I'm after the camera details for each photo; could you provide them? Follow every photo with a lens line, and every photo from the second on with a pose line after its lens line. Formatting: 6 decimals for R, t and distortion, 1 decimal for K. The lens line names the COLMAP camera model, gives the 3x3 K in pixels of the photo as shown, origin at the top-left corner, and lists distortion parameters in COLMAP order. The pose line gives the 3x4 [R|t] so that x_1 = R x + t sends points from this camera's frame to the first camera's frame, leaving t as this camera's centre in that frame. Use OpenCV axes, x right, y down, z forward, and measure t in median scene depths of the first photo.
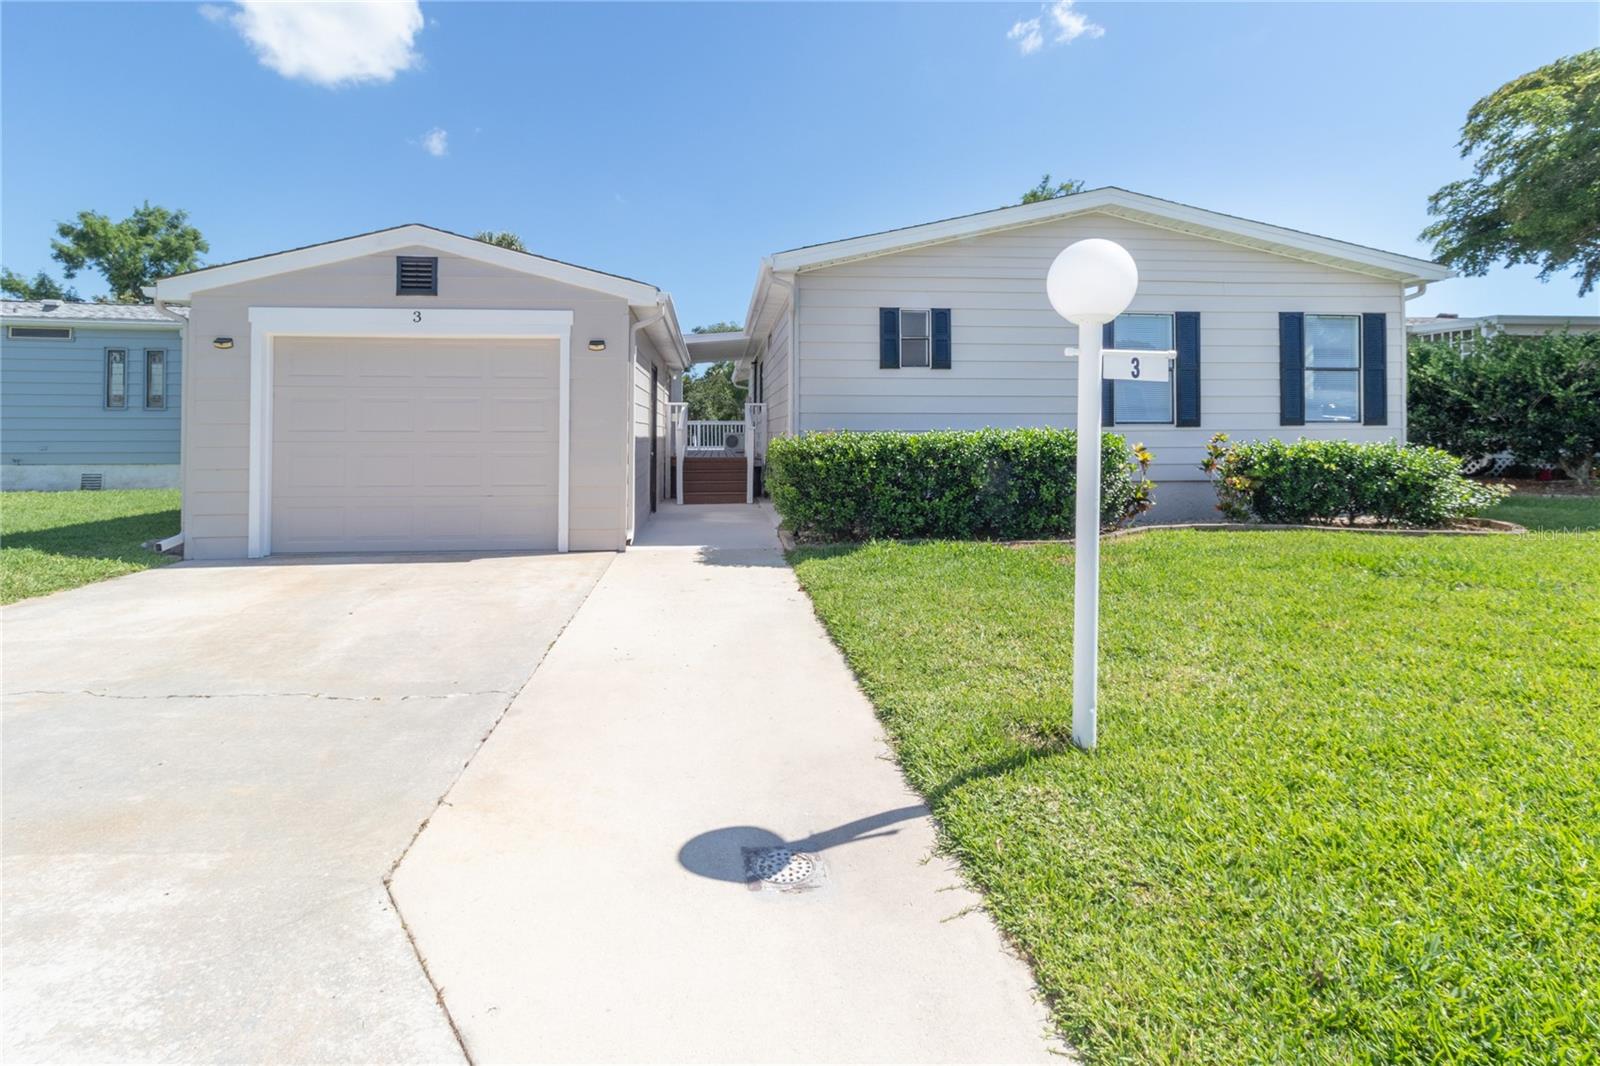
lens RADIAL K [[768.5, 0, 818.5], [0, 768.5, 418.4], [0, 0, 1]] dist [0.012610, 0.000103]
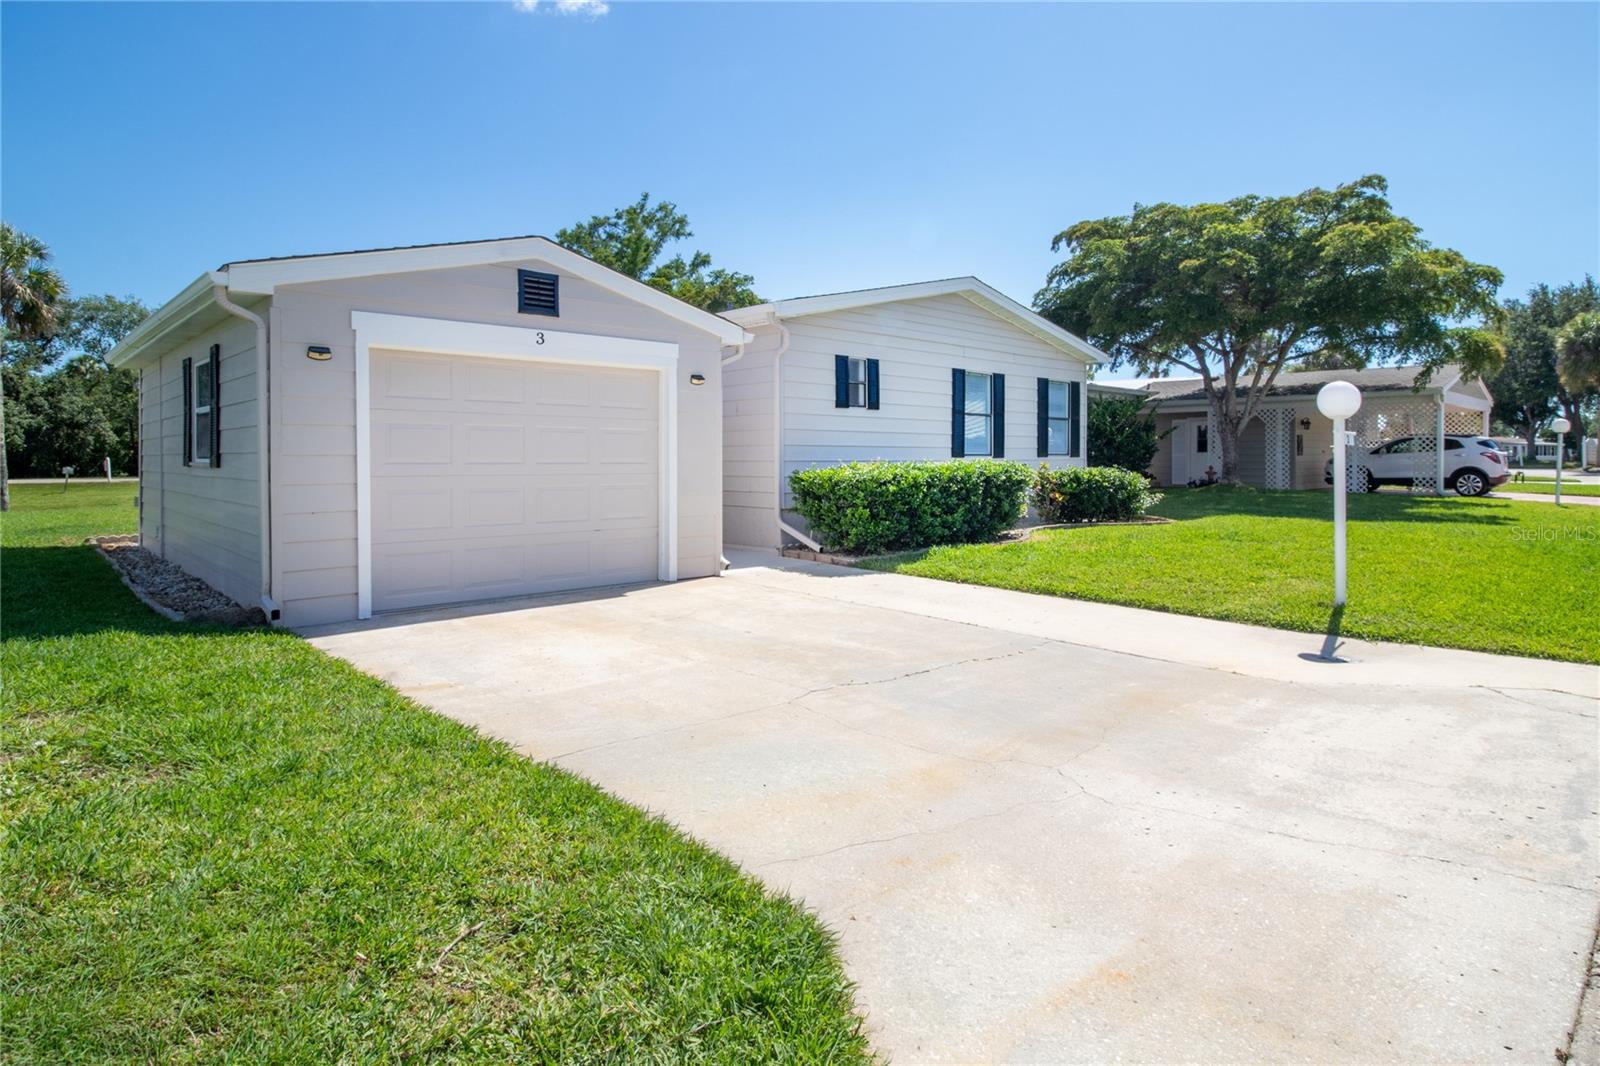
lens RADIAL K [[841.4, 0, 801.2], [0, 841.4, 475.1], [0, 0, 1]] dist [-0.001028, -0.000482]
pose [[0.800421, -0.010164, 0.599352, -0.729323], [-0.016200, 0.999124, 0.038578, -0.011045], [-0.599220, -0.040588, 0.799555, 0.006994]]
